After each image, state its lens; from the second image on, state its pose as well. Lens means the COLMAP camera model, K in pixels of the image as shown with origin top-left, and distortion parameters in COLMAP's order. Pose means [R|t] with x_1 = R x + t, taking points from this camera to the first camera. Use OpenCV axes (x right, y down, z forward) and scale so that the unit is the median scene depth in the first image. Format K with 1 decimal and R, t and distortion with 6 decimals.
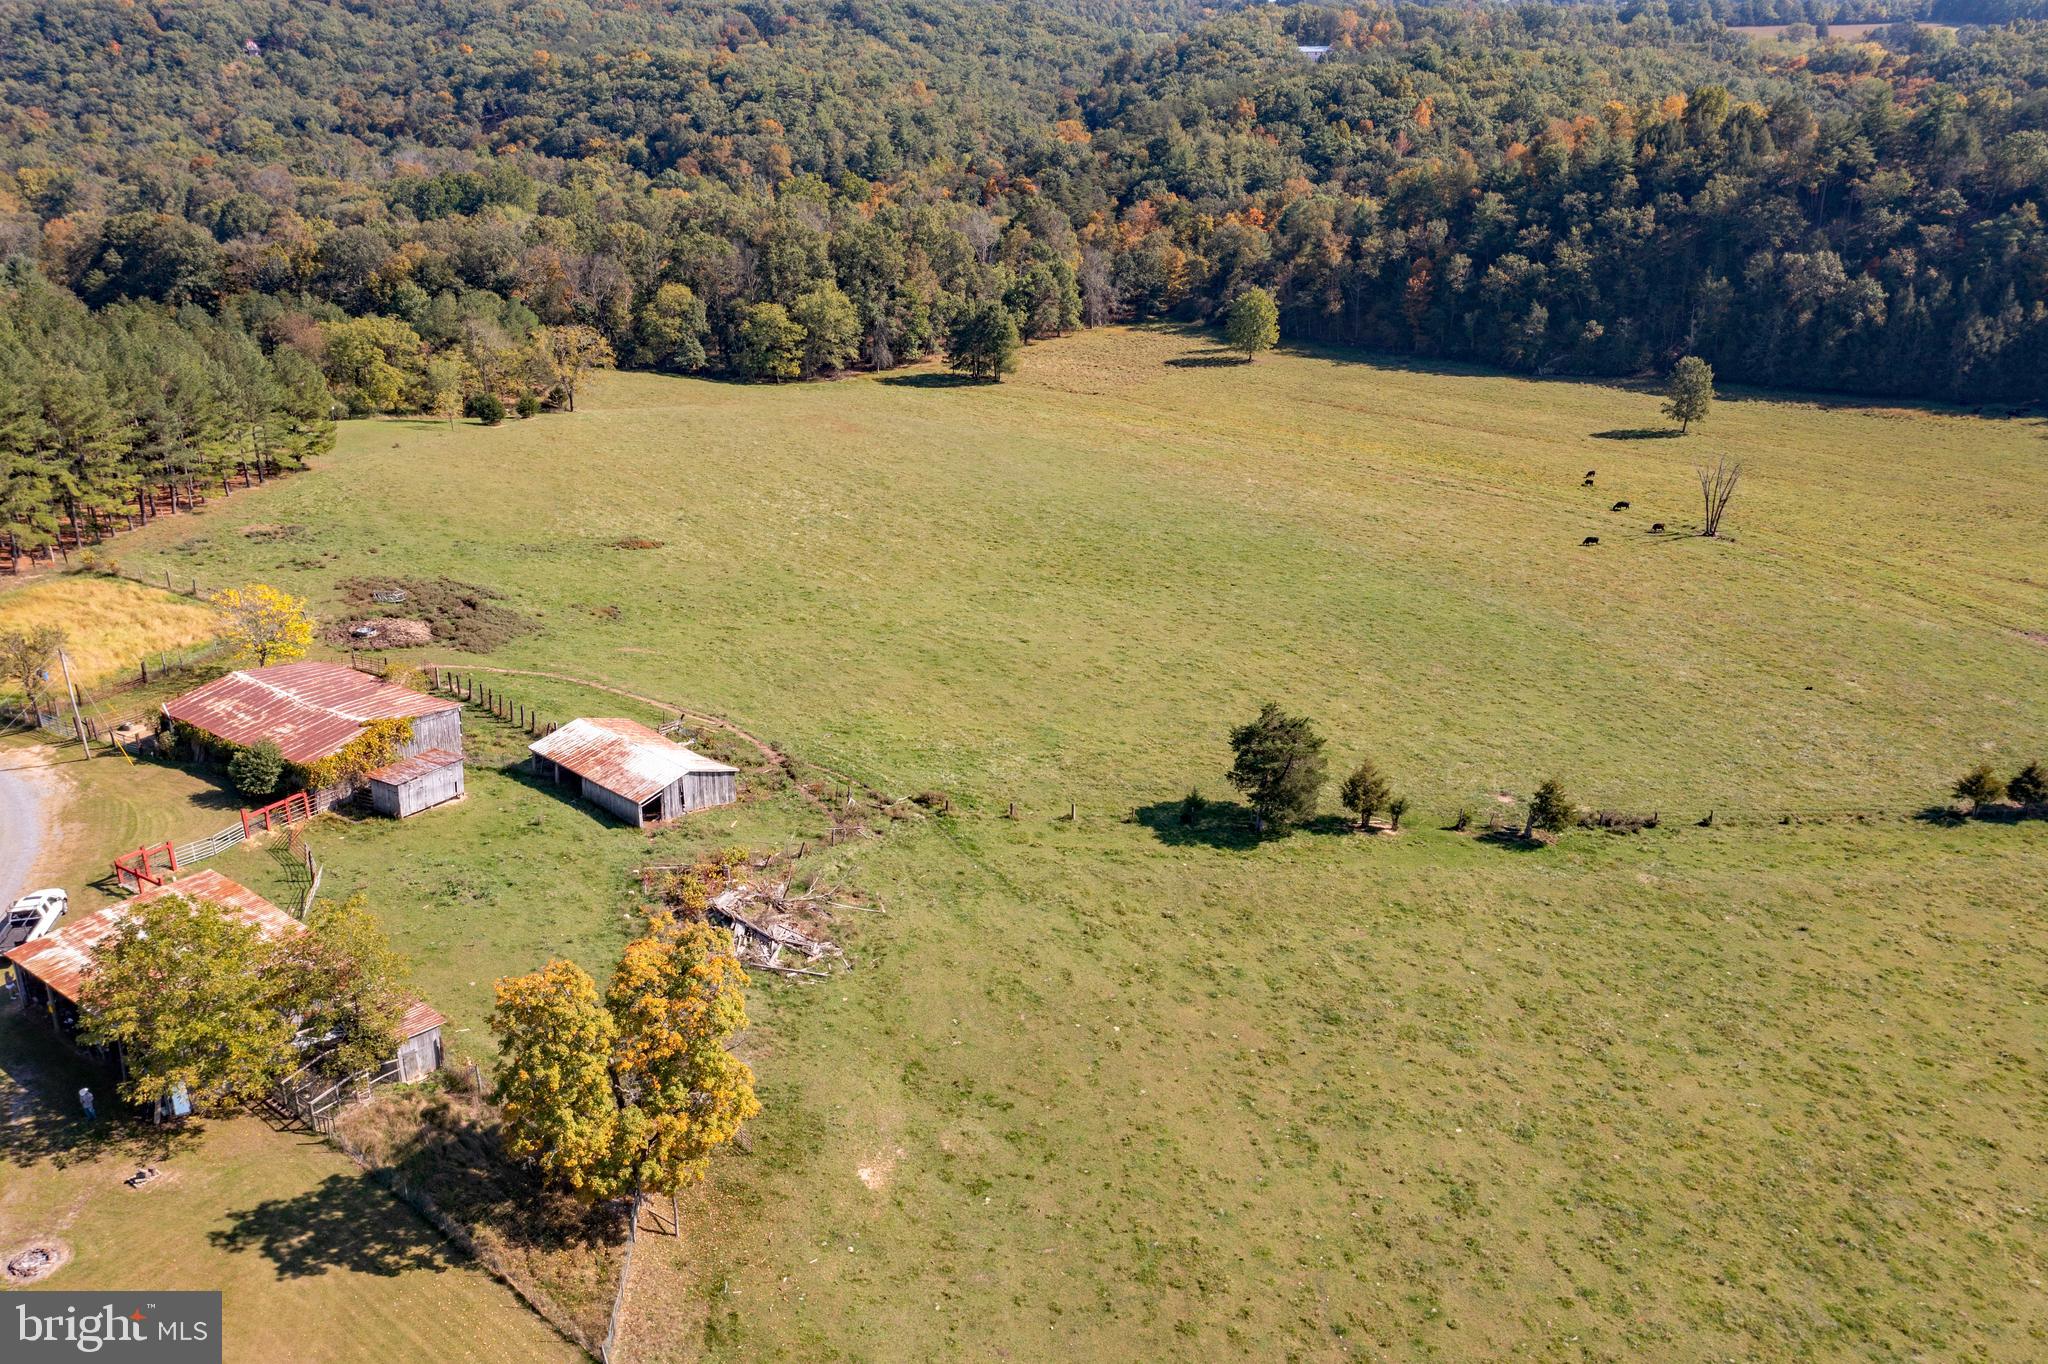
lens RADIAL K [[1604.6, 0, 1025.0], [0, 1604.6, 679.7], [0, 0, 1]] dist [-0.013949, 0.007445]
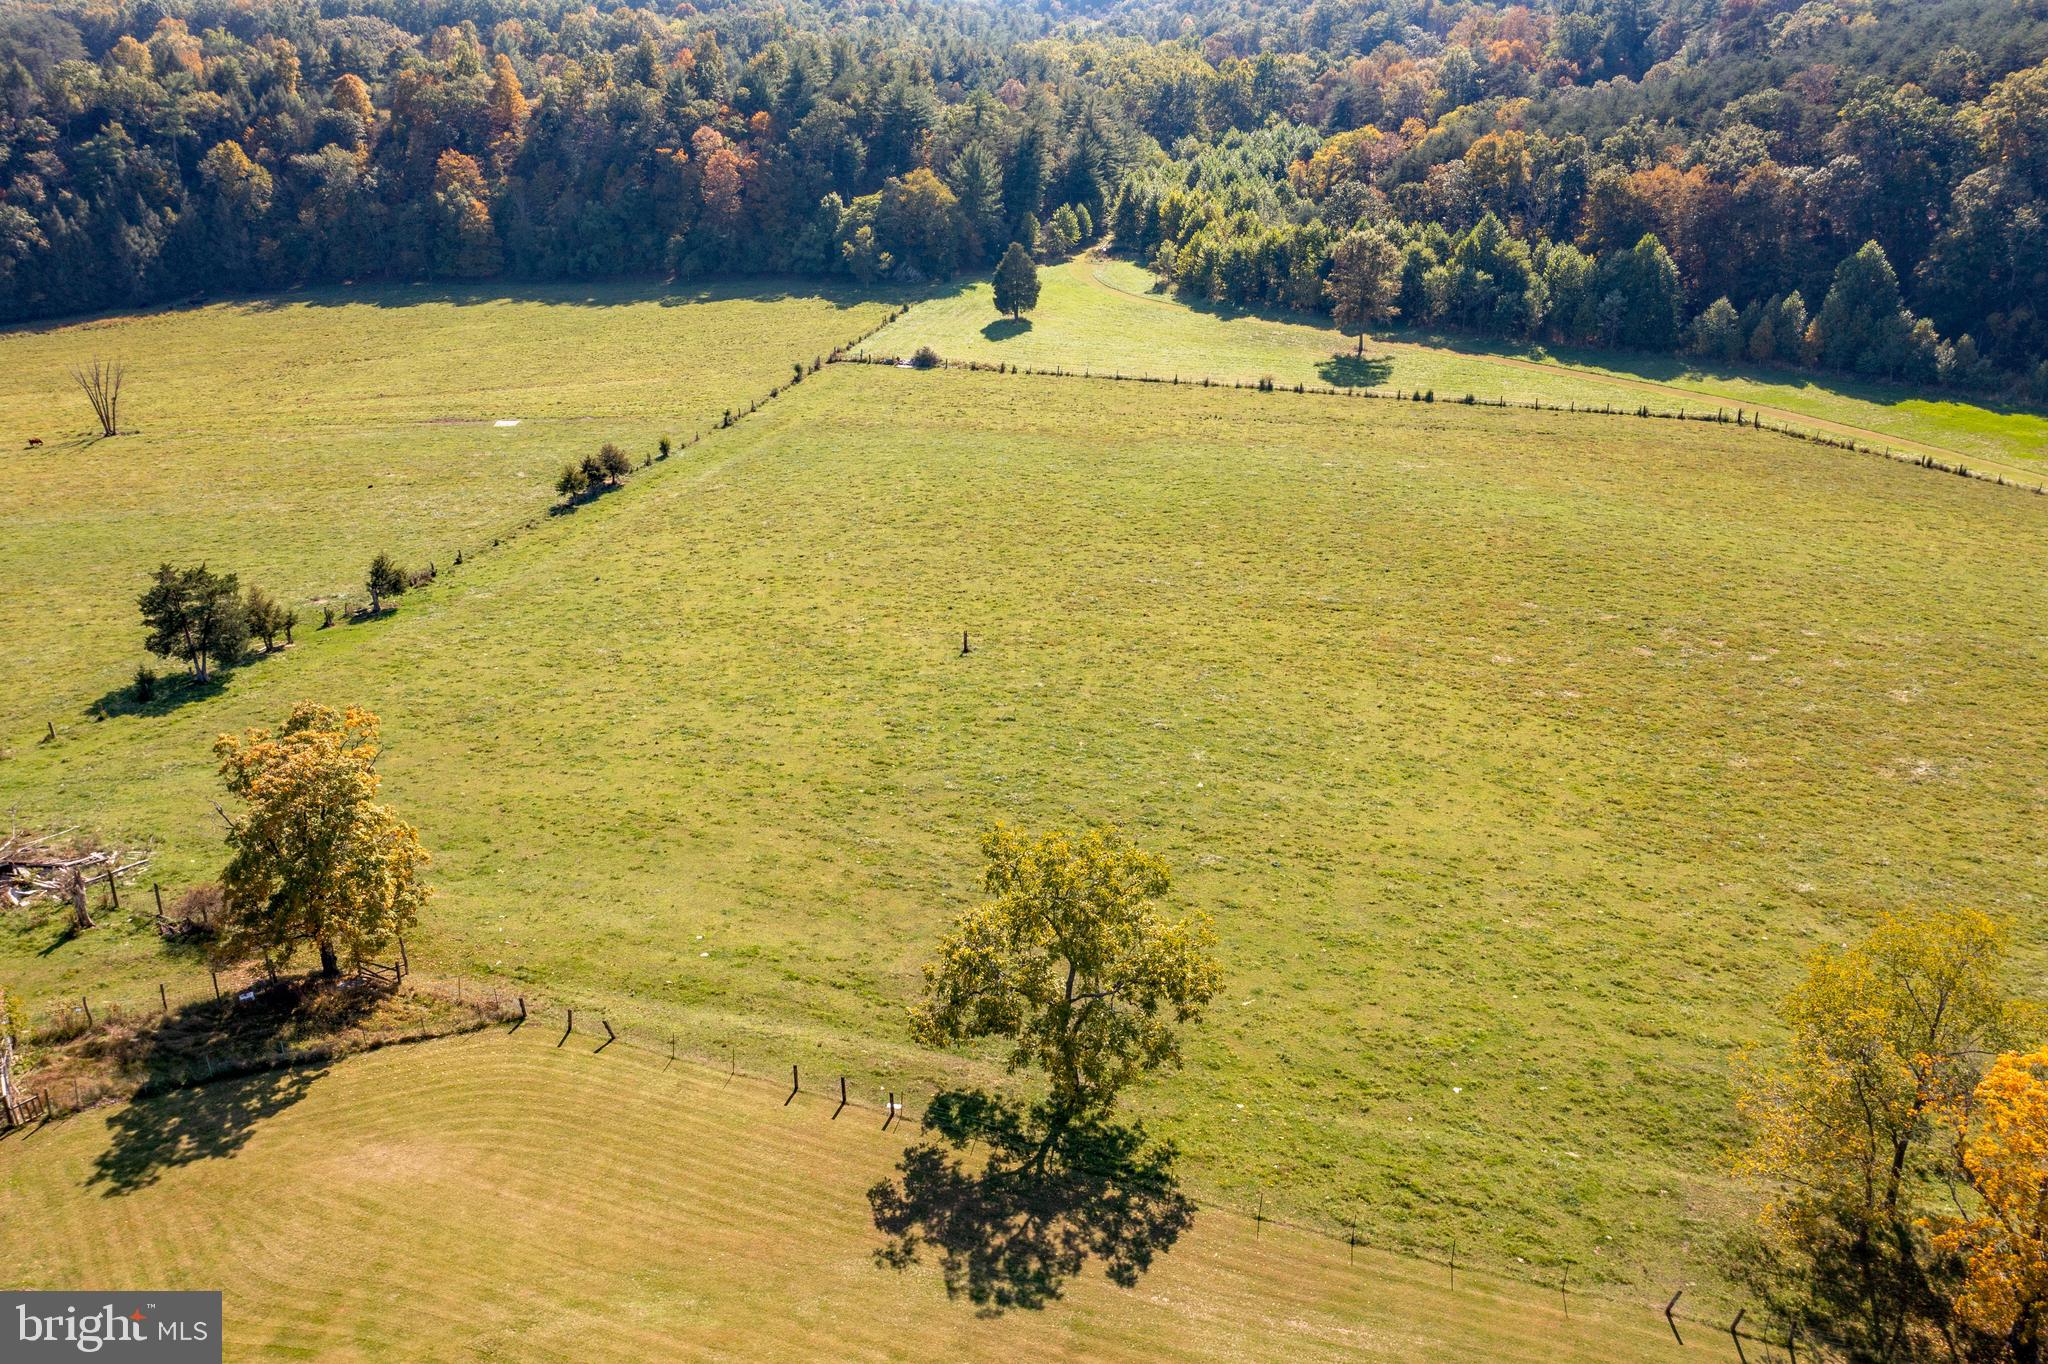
lens RADIAL K [[1605.9, 0, 1017.9], [0, 1605.9, 677.6], [0, 0, 1]] dist [-0.014360, 0.008549]
pose [[0.367268, -0.363128, 0.856301, -0.233144], [0.352486, 0.906308, 0.233153, 0.014674], [-0.860737, 0.216205, 0.460856, 0.024872]]
